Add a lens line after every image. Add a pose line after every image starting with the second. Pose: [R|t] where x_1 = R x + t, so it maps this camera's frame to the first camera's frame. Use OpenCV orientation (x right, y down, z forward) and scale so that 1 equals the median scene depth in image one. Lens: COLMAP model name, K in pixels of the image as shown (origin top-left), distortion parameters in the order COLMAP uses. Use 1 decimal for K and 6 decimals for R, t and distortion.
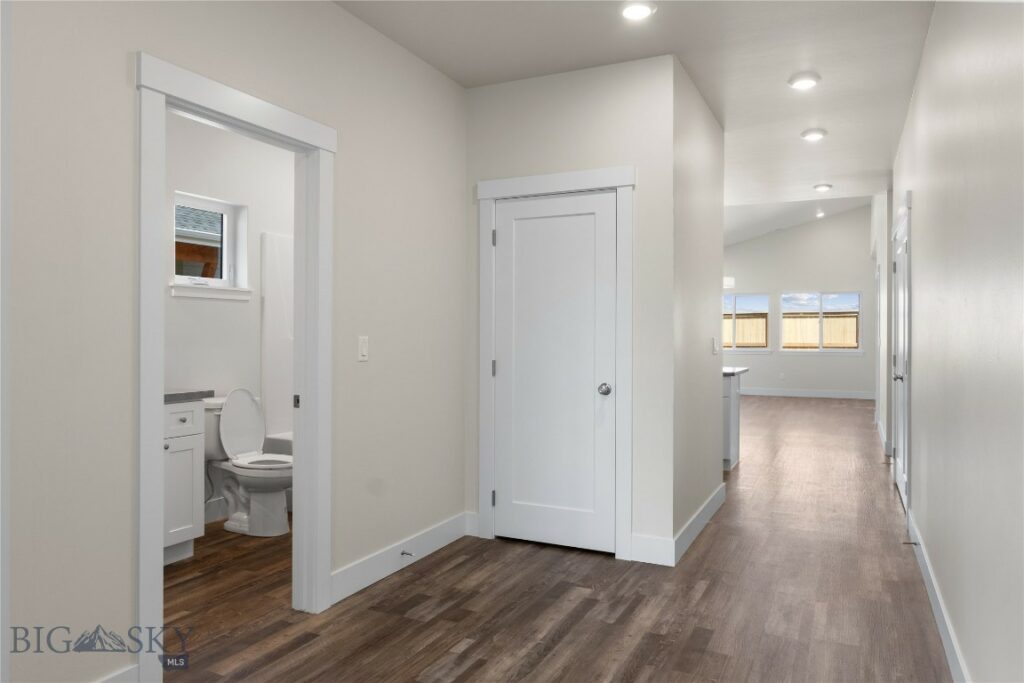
lens RADIAL K [[702.5, 0, 513.1], [0, 702.5, 333.6], [0, 0, 1]] dist [-0.001682, -0.000112]
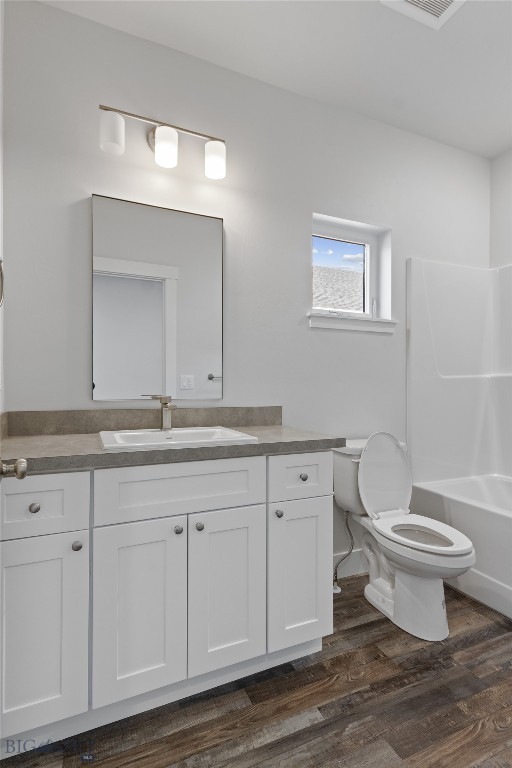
lens RADIAL K [[368.2, 0, 253.7], [0, 368.2, 382.5], [0, 0, 1]] dist [0.003204, 0.000594]
pose [[0.751062, -0.005574, -0.660208, -0.215265], [-0.002922, 0.999927, -0.011766, 0.024088], [0.660225, 0.010767, 0.750991, 0.572969]]
